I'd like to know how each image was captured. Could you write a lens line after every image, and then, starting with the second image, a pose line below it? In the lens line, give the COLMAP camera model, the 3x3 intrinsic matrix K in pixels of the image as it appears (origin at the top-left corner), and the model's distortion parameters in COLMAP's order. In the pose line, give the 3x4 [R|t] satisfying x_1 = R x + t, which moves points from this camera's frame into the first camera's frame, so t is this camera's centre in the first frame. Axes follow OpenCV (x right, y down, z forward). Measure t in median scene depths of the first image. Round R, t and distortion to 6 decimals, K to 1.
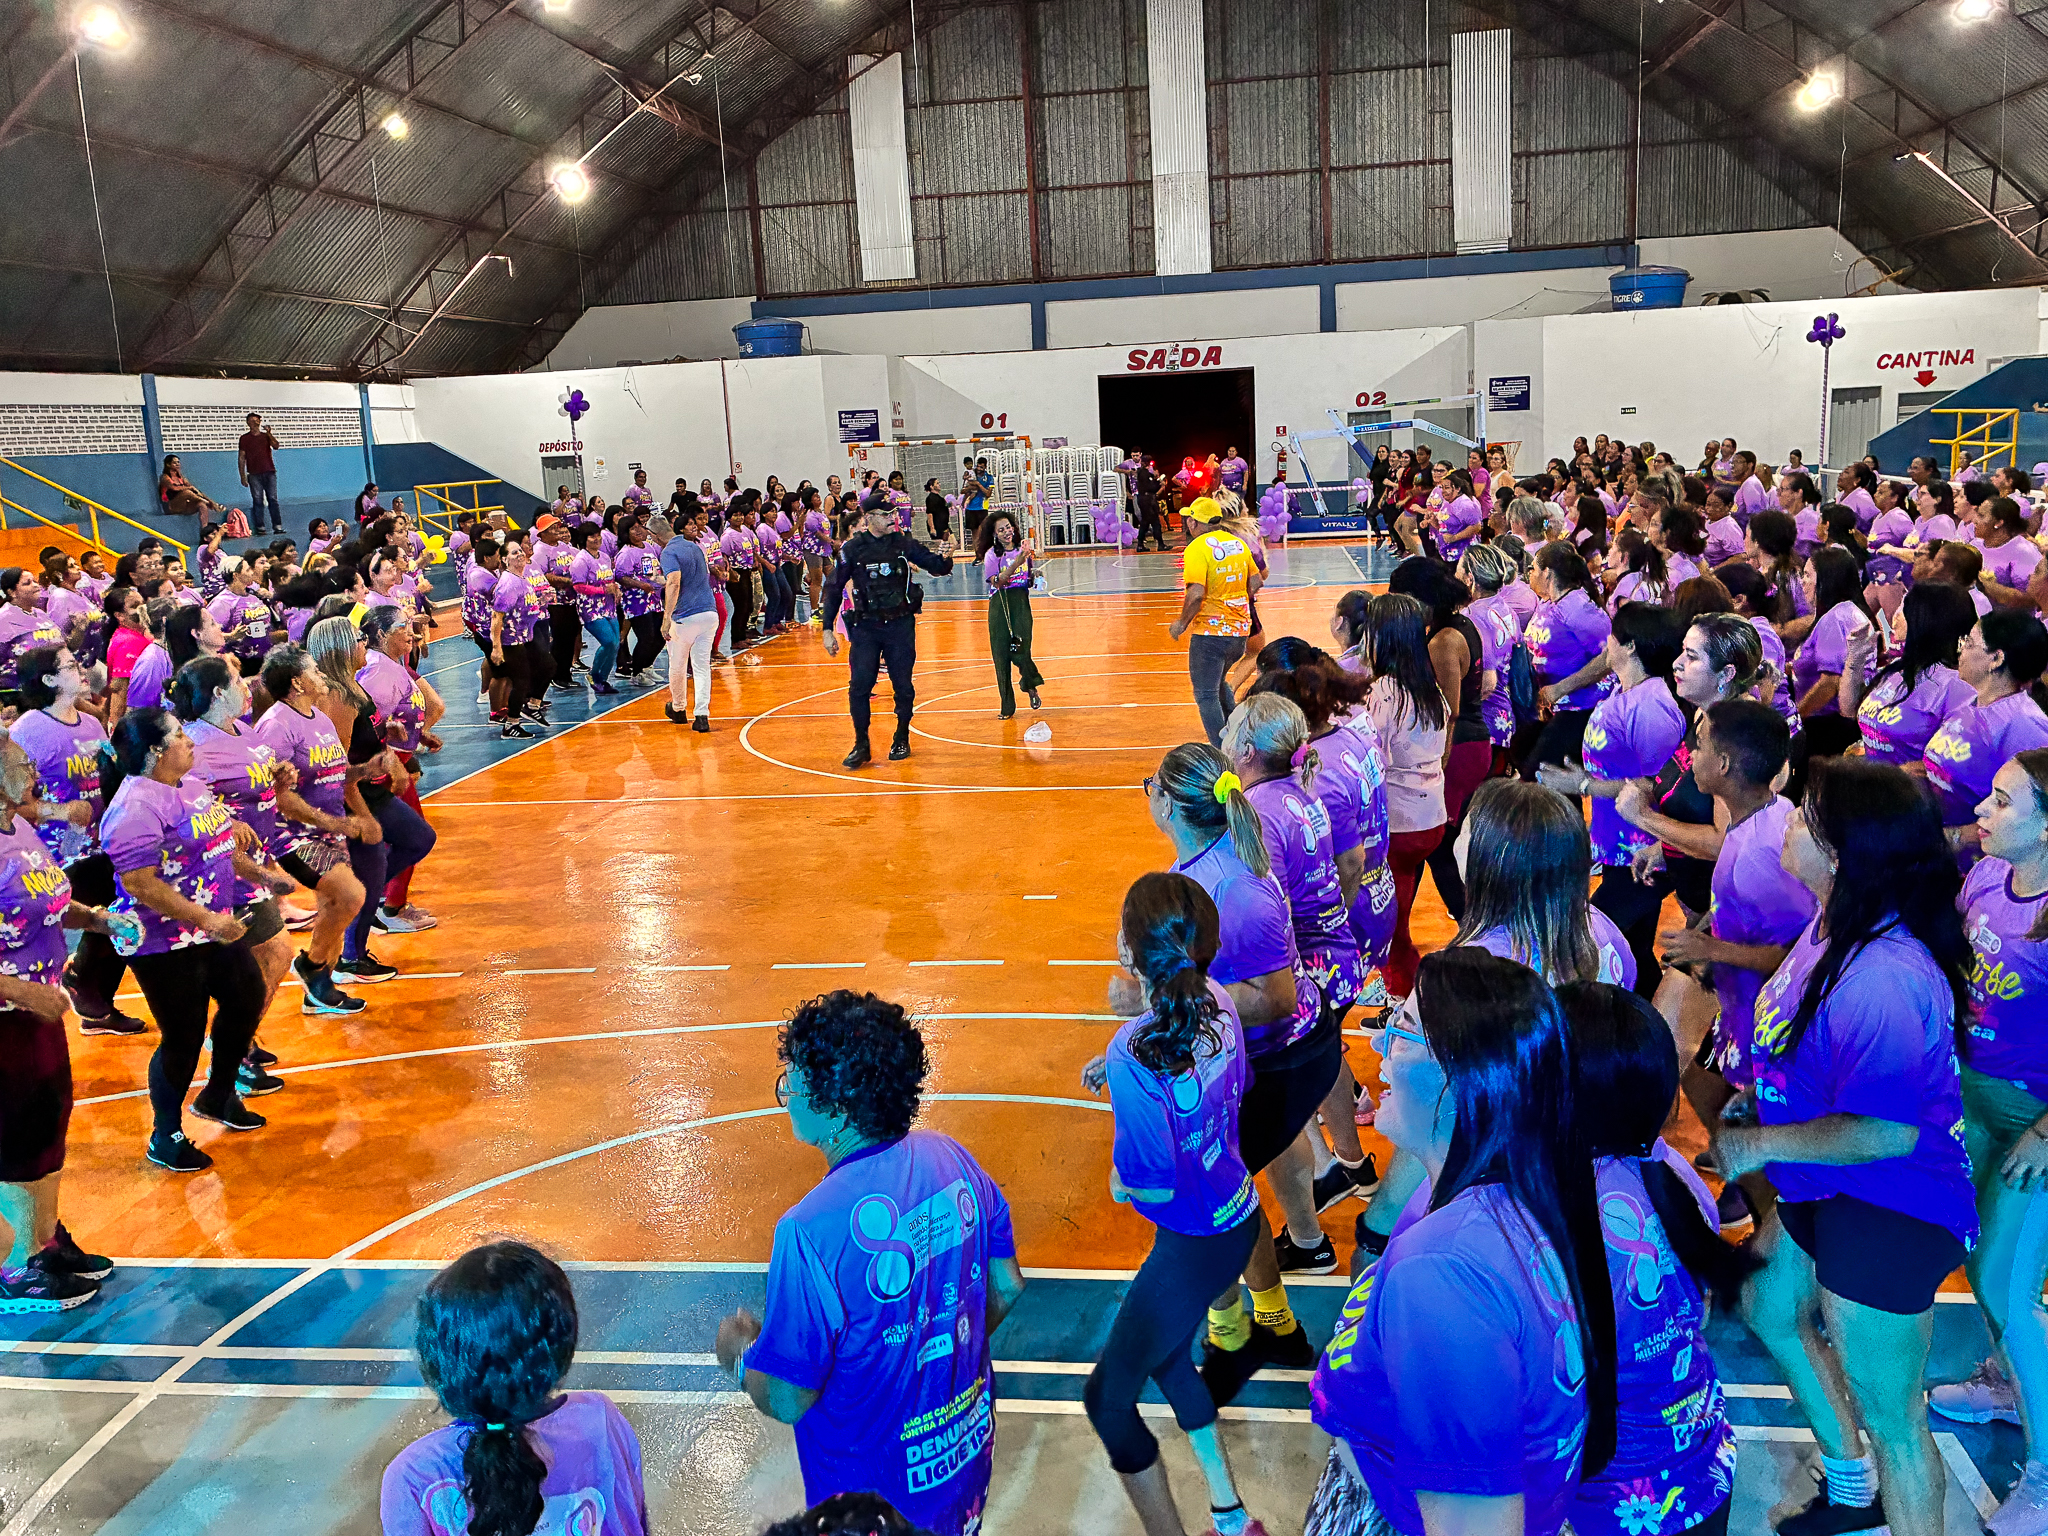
lens RADIAL K [[1684.9, 0, 1037.2], [0, 1684.9, 758.0], [0, 0, 1]] dist [0.021875, 0.001135]
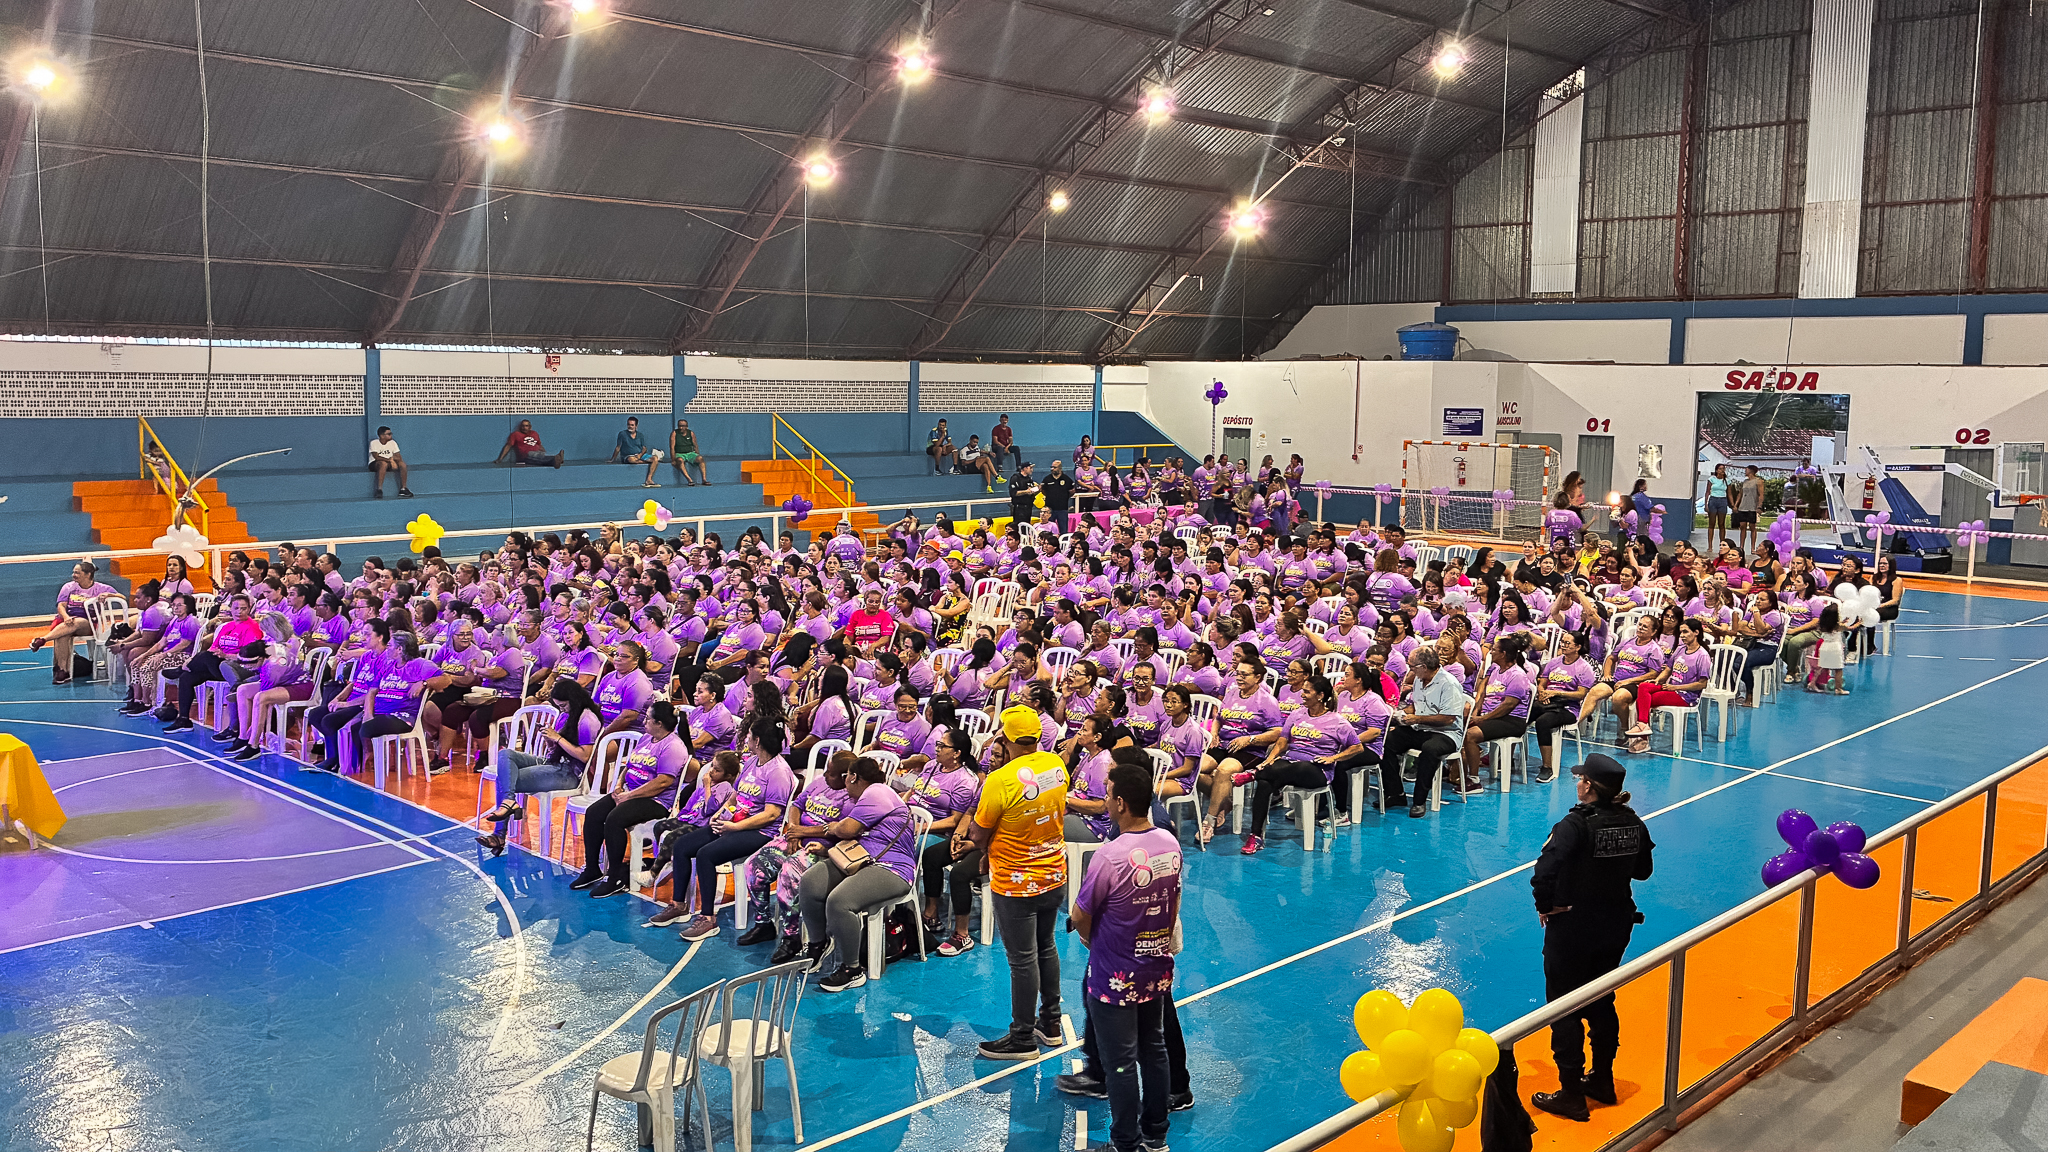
lens RADIAL K [[1738.2, 0, 1027.4], [0, 1738.2, 578.9], [0, 0, 1]] dist [0.019266, -0.004758]
pose [[0.800179, 0.129988, -0.585505, 0.350819], [-0.167501, 0.985821, -0.010052, -0.029045], [0.575897, 0.106116, 0.810606, -0.116203]]
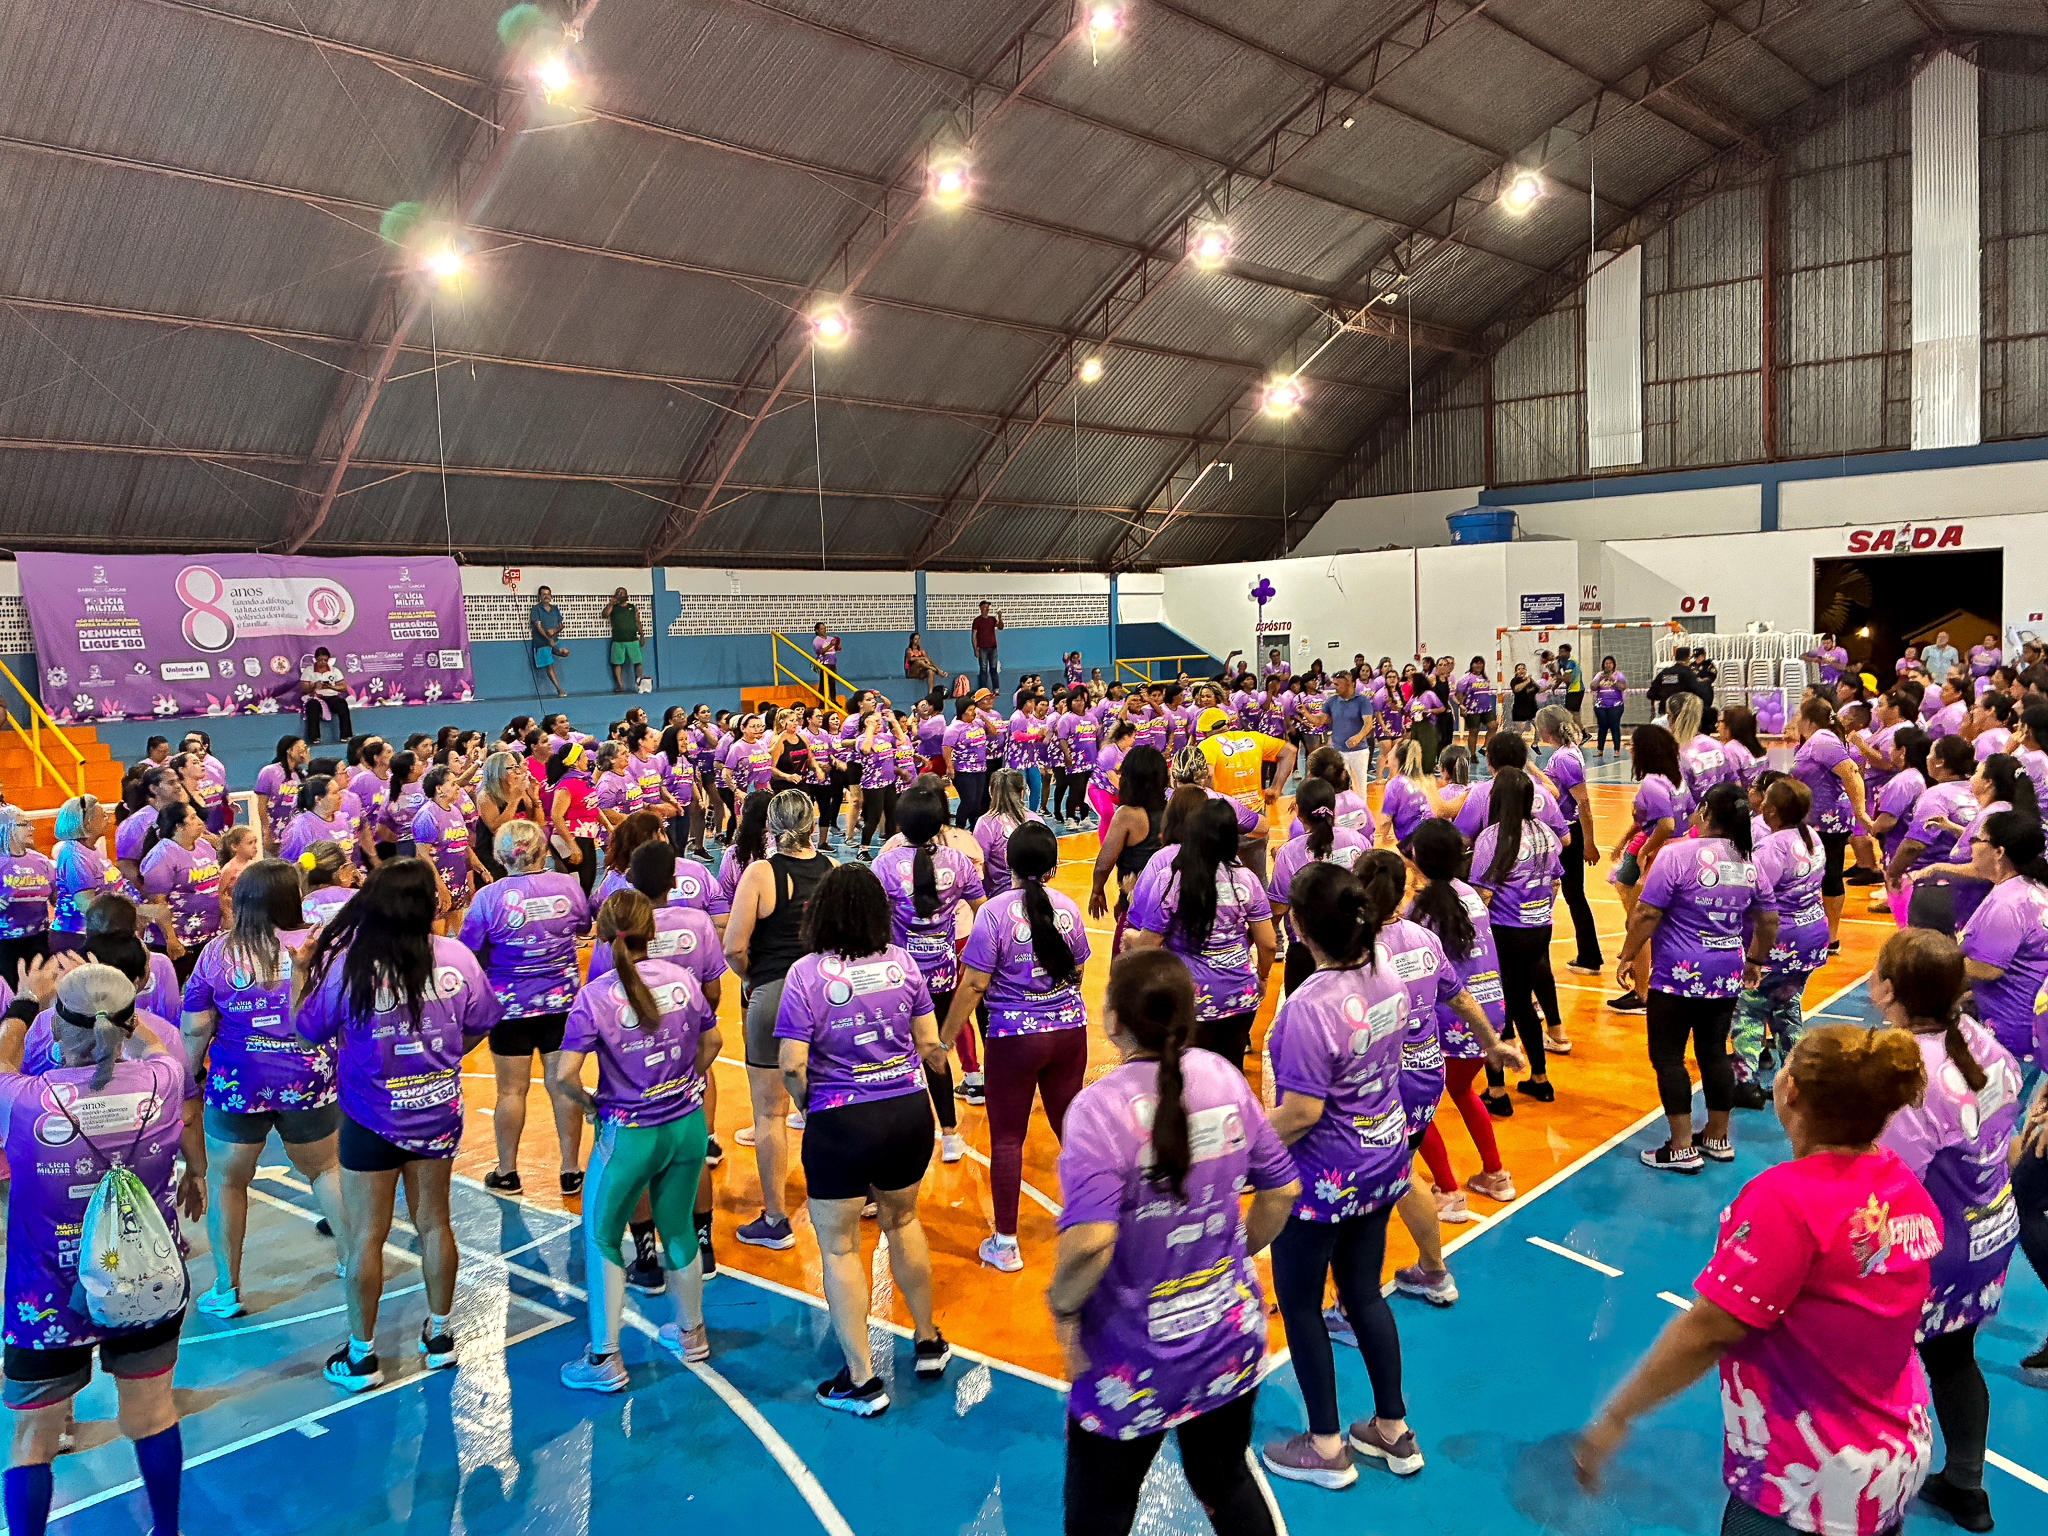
lens RADIAL K [[1687.3, 0, 1014.1], [0, 1687.3, 783.6], [0, 0, 1]] dist [0.017730, -0.004626]
pose [[0.836870, 0.064487, -0.543590, 0.181229], [-0.109673, 0.992654, -0.051083, -0.005590], [0.536303, 0.102367, 0.837795, -0.014369]]
